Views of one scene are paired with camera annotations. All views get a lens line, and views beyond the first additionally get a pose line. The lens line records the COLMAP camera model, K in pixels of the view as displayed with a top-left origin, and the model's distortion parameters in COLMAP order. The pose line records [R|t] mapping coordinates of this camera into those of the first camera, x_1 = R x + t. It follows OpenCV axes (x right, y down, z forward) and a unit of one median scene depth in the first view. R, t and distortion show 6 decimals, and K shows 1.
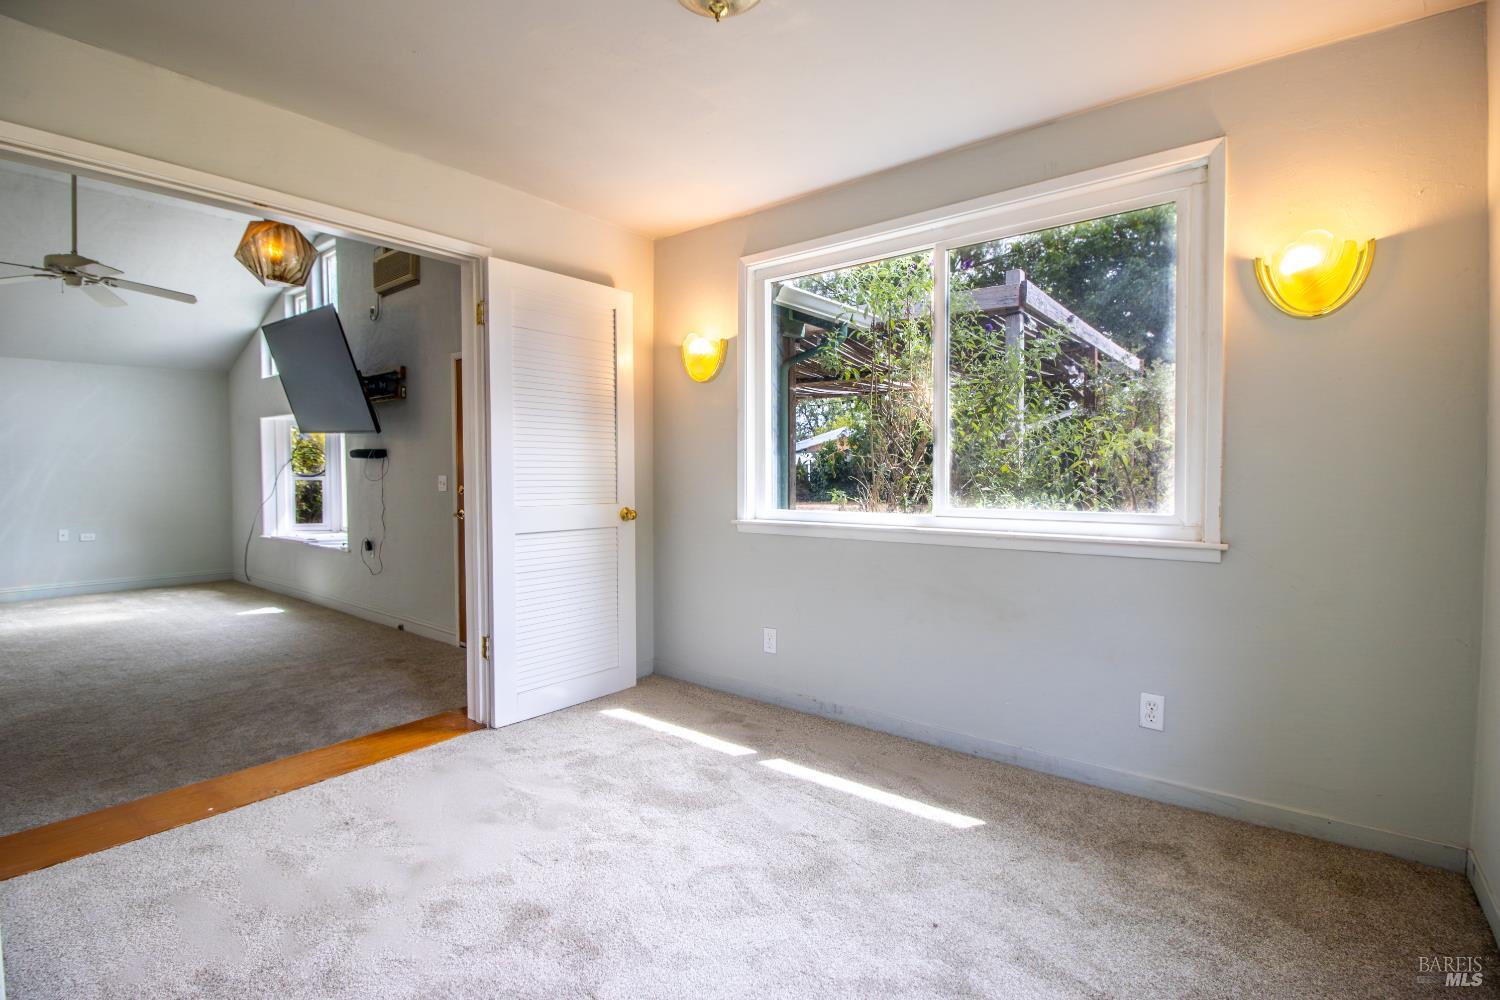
lens RADIAL K [[699.2, 0, 739.0], [0, 699.2, 488.1], [0, 0, 1]] dist [-0.013338, -0.001552]
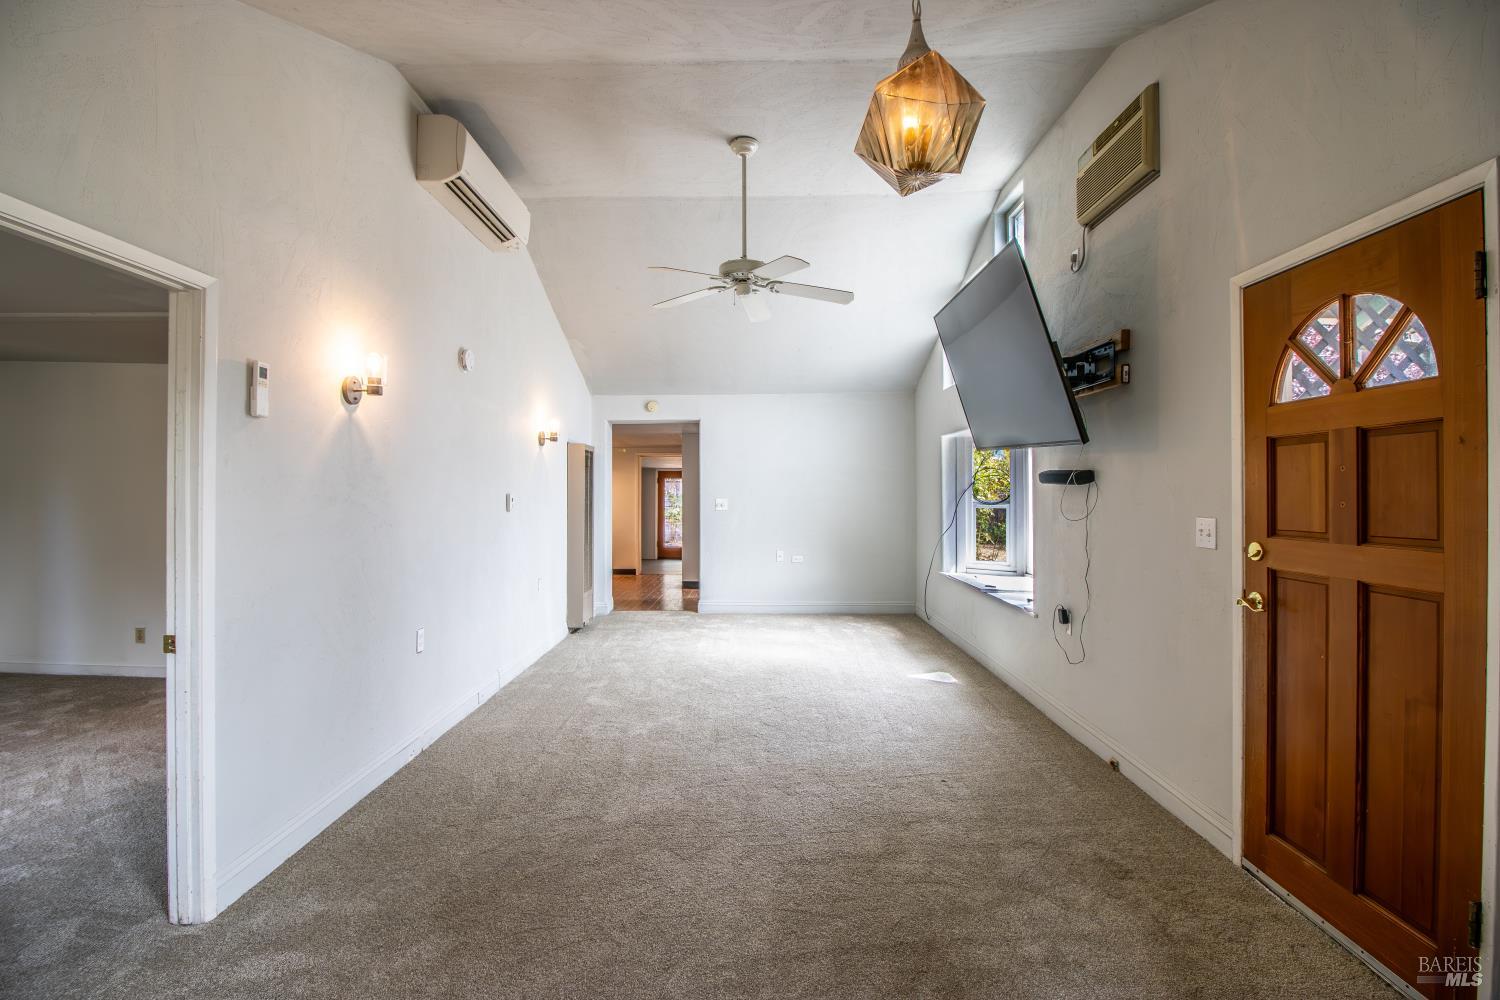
lens RADIAL K [[699.2, 0, 740.6], [0, 699.2, 488.8], [0, 0, 1]] dist [-0.013338, -0.001552]
pose [[0.610179, 0.000632, -0.792264, -0.207288], [-0.019851, 0.999698, -0.014492, -0.023957], [0.792015, 0.024570, 0.610007, 0.371437]]
